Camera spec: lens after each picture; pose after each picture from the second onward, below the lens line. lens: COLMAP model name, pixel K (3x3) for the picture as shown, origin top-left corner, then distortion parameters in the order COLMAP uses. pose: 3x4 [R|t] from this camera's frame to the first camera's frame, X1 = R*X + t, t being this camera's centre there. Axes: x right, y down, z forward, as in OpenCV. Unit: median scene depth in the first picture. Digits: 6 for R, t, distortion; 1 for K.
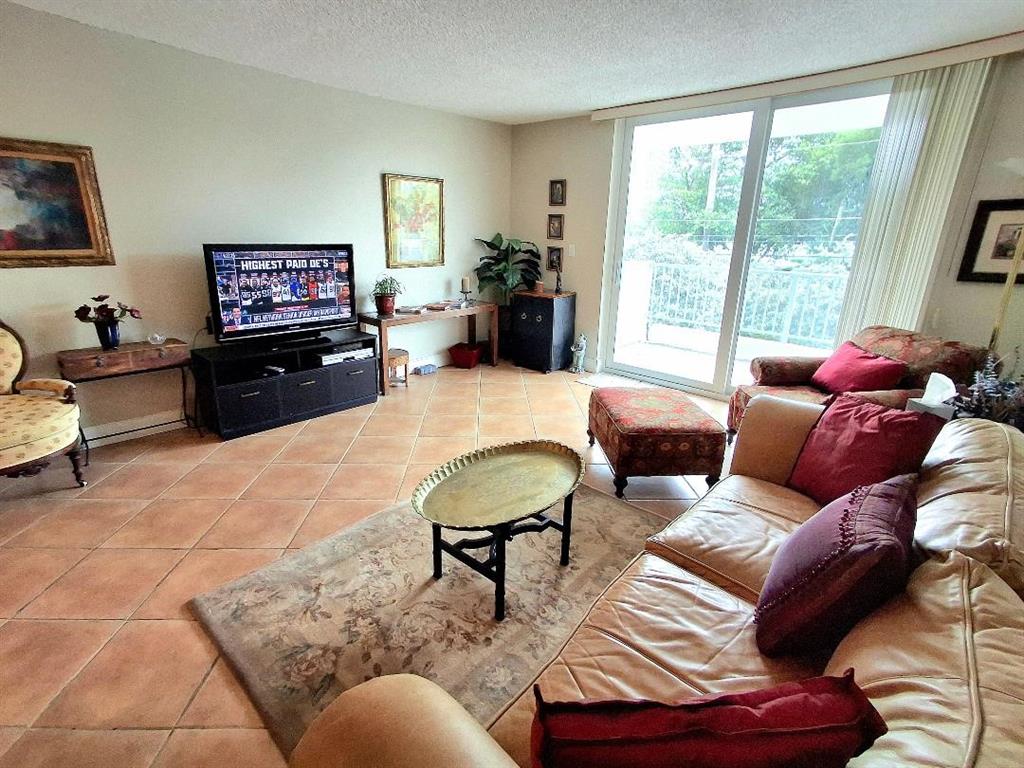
lens RADIAL K [[494.4, 0, 510.2], [0, 494.4, 376.1], [0, 0, 1]] dist [-0.003284, 0.000294]
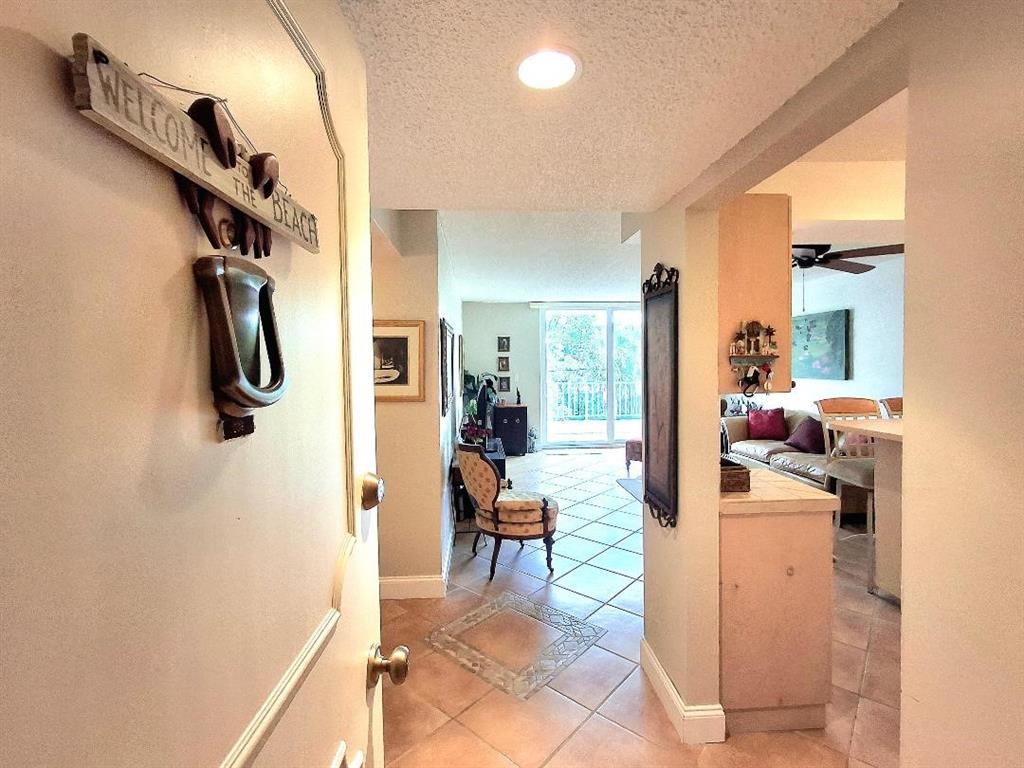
lens RADIAL K [[488.6, 0, 509.2], [0, 488.6, 373.2], [0, 0, 1]] dist [-0.000346, 0.000448]
pose [[0.674012, -0.049975, 0.737028, -1.199597], [0.232737, 0.961265, -0.147658, -0.041787], [-0.701100, 0.271057, 0.659535, -0.051095]]
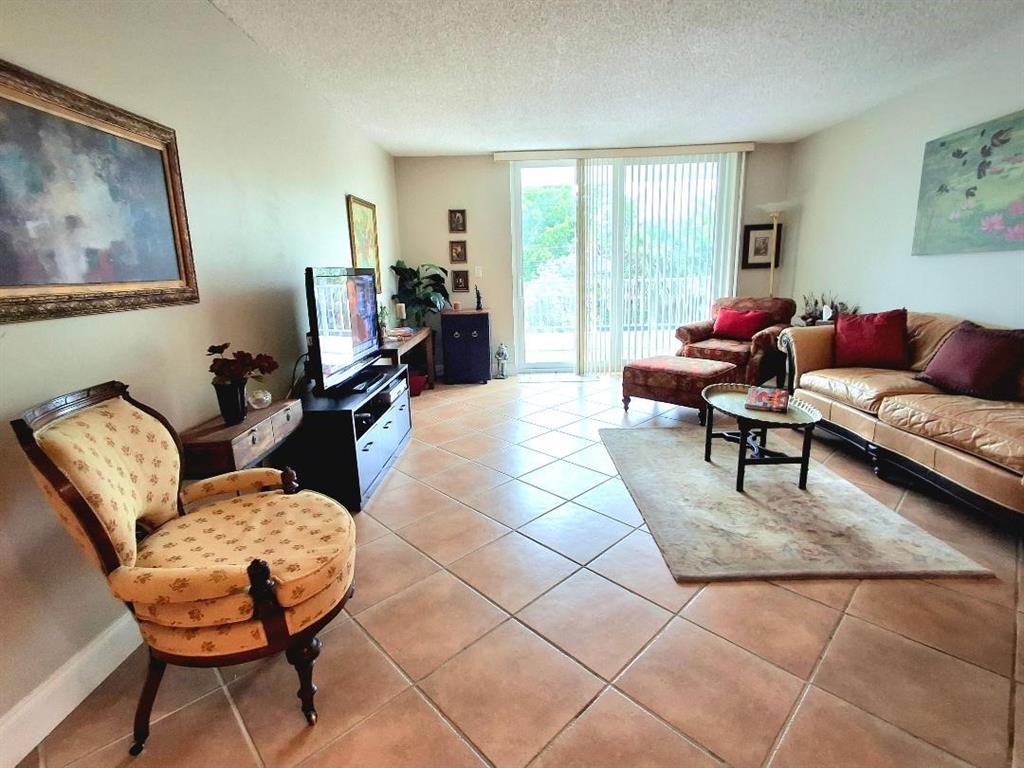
lens RADIAL K [[488.6, 0, 509.2], [0, 488.6, 373.2], [0, 0, 1]] dist [-0.000346, 0.000448]
pose [[0.743845, -0.182871, 0.642847, -0.643685], [0.232954, 0.972462, 0.007083, -0.024892], [-0.626440, 0.144485, 0.765962, 0.159253]]
